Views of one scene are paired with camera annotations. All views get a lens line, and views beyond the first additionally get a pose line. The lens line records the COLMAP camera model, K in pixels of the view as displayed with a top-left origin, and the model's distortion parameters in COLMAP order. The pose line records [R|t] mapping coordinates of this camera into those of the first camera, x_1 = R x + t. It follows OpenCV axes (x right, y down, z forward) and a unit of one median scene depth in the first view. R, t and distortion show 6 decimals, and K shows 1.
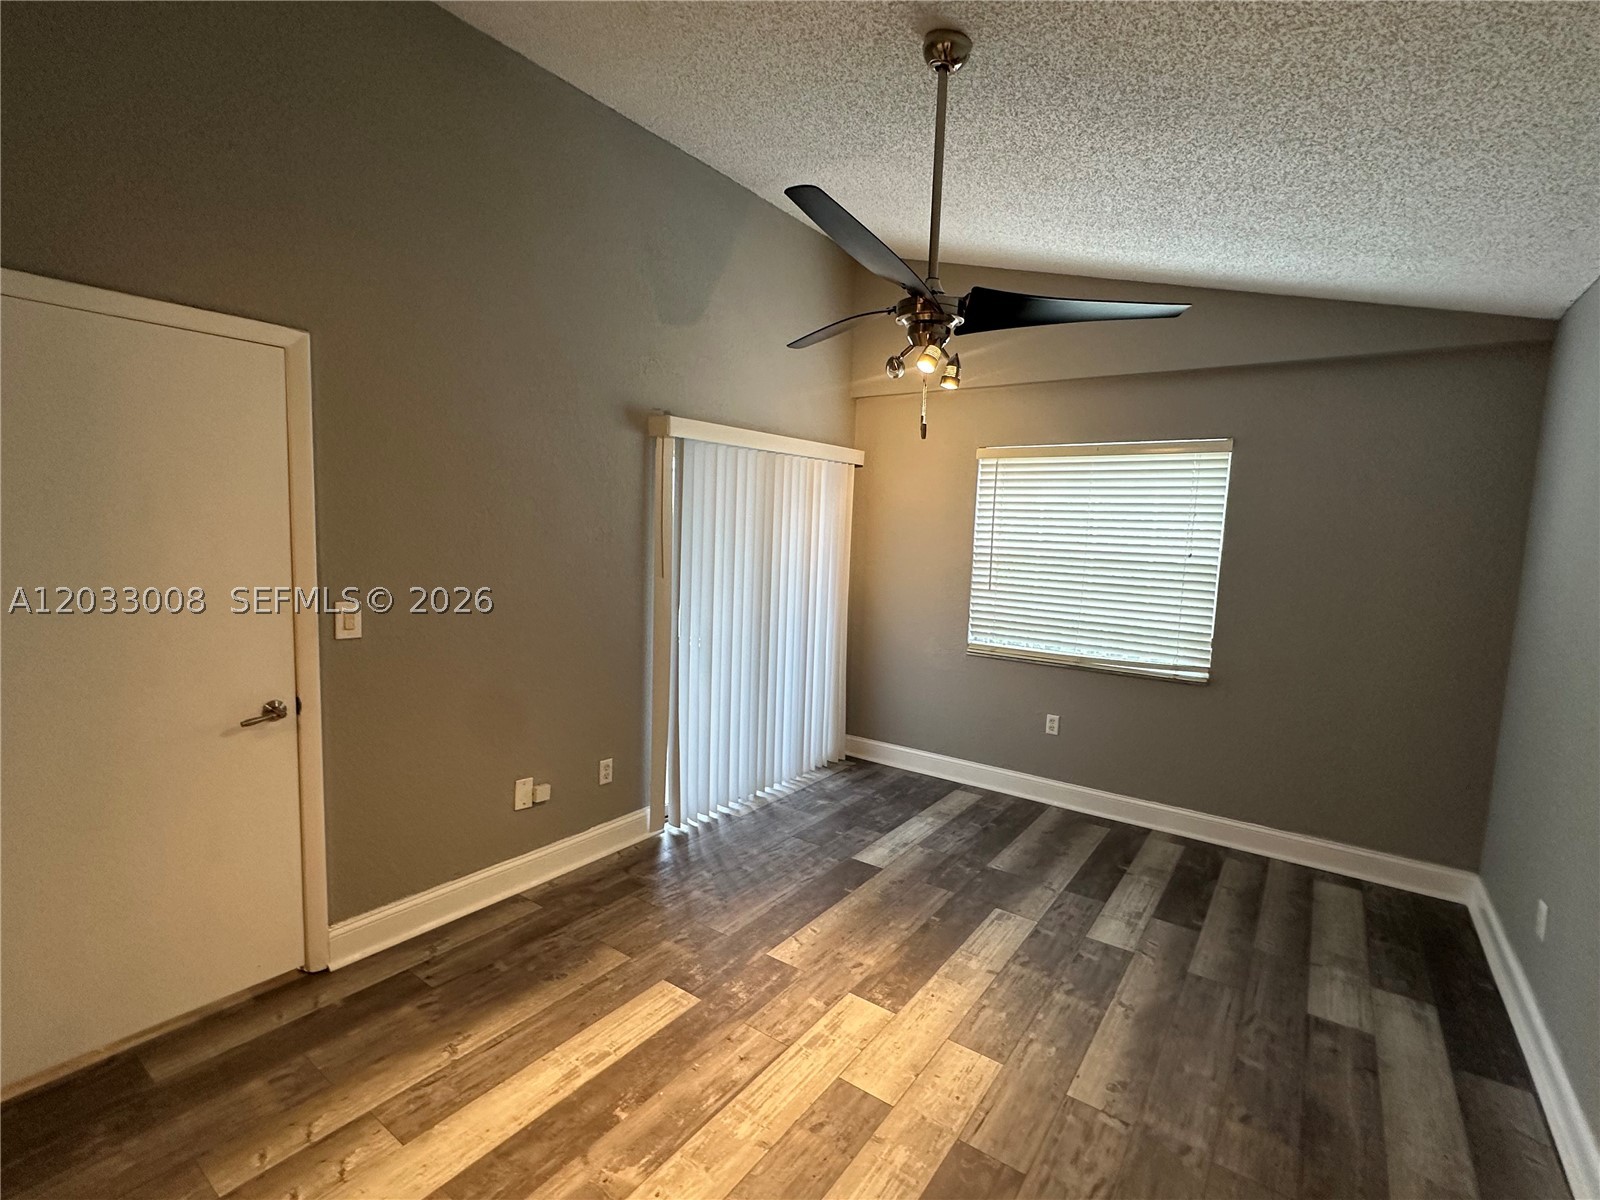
lens RADIAL K [[738.5, 0, 794.8], [0, 738.5, 592.5], [0, 0, 1]] dist [-0.004701, 0.000829]
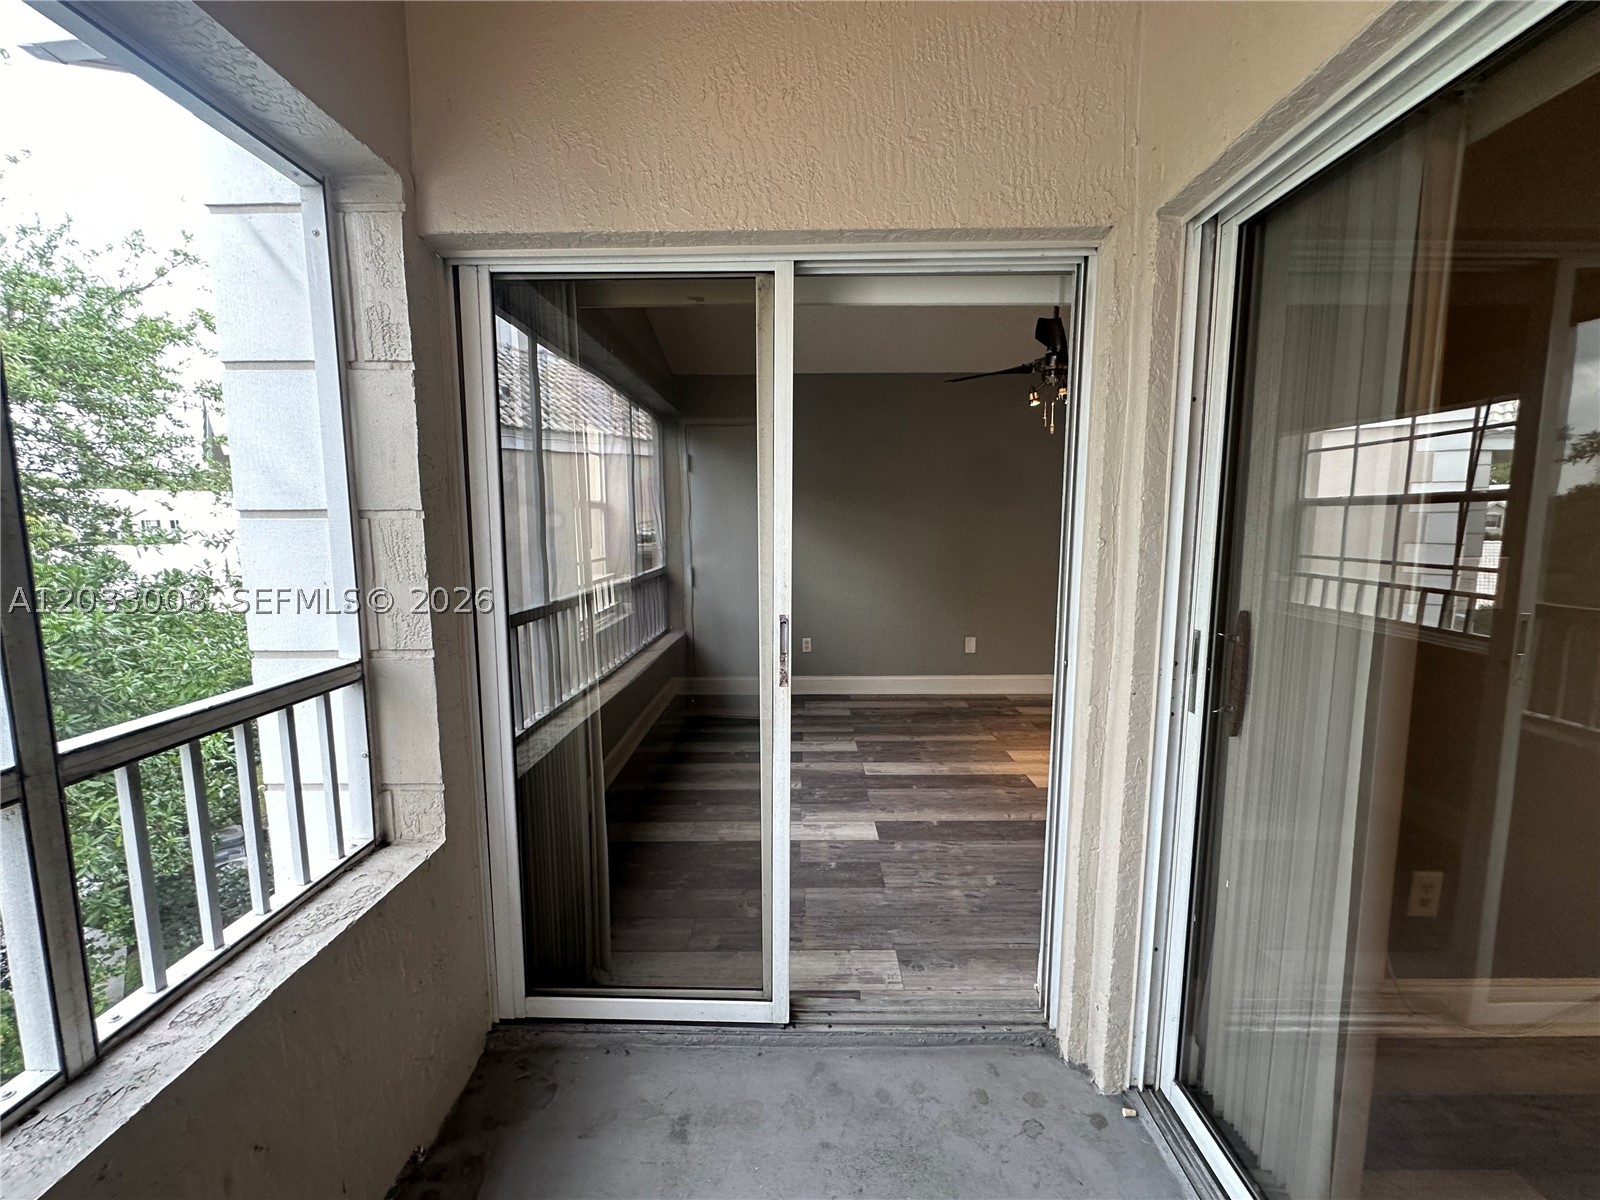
lens RADIAL K [[643.3, 0, 789.7], [0, 643.3, 598.4], [0, 0, 1]] dist [-0.003968, 0.000357]
pose [[-0.577663, -0.125466, 0.806576, -0.630850], [0.058928, 0.979129, 0.194511, -0.128071], [-0.814146, 0.159891, -0.558213, 2.018917]]
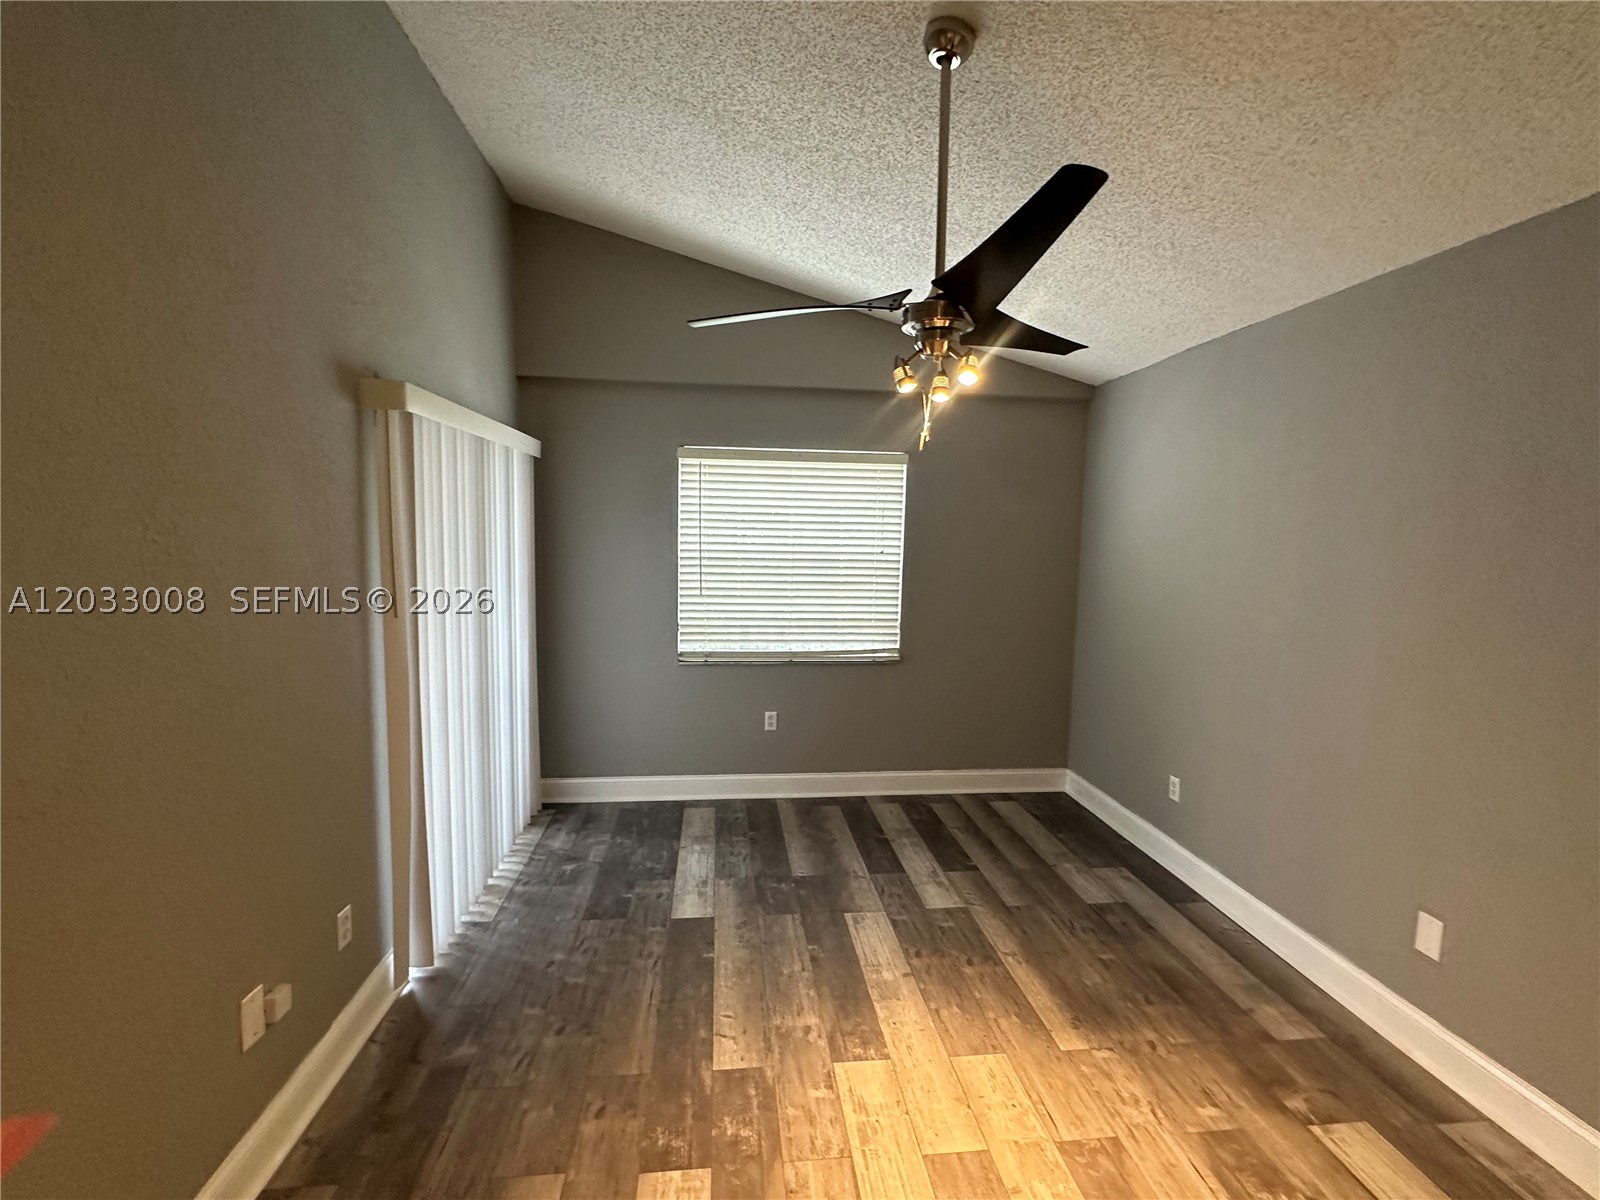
lens RADIAL K [[738.5, 0, 798.1], [0, 738.5, 595.7], [0, 0, 1]] dist [-0.004701, 0.000829]
pose [[0.742321, -0.079194, 0.665348, -0.489243], [0.065870, 0.996806, 0.045156, -0.065328], [-0.666799, 0.010306, 0.745166, 0.339367]]
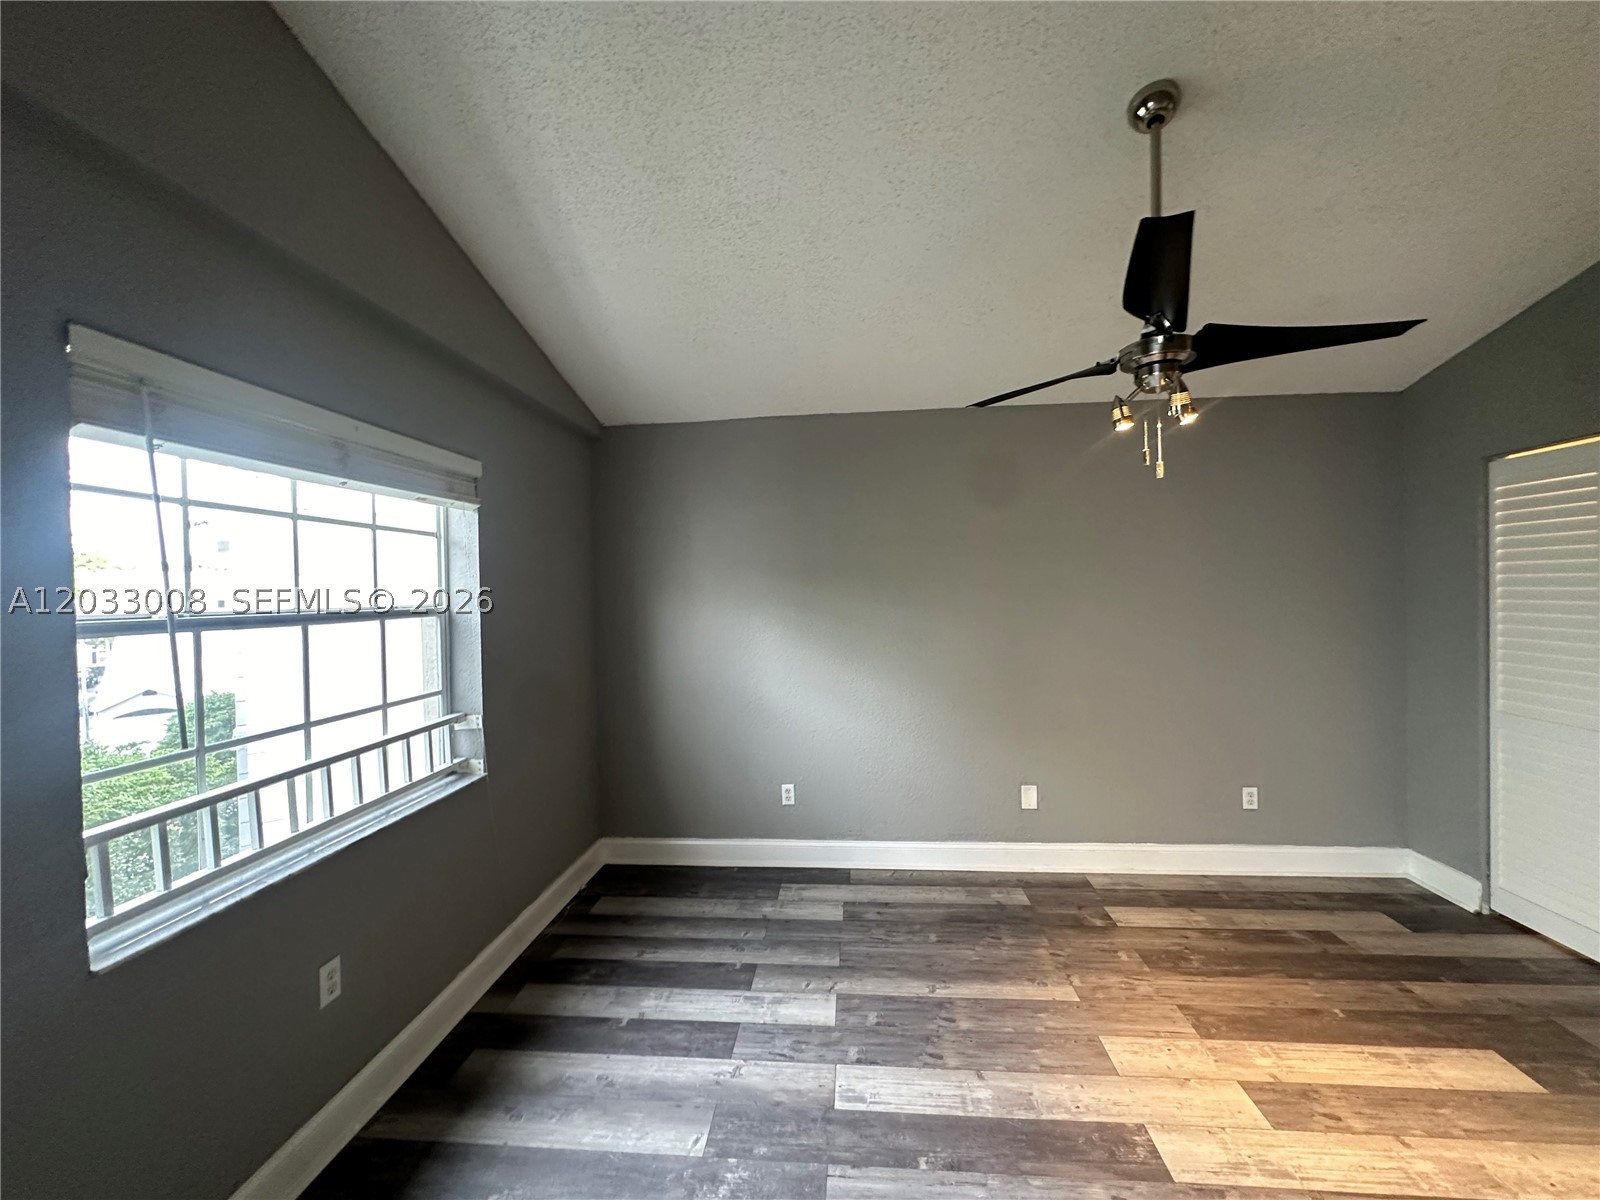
lens RADIAL K [[643.3, 0, 794.2], [0, 643.3, 599.7], [0, 0, 1]] dist [-0.003968, 0.000357]
pose [[-0.512783, -0.034029, 0.857843, -0.257171], [0.080447, 0.992913, 0.087475, -0.132201], [-0.854741, 0.113866, -0.506412, 1.532768]]
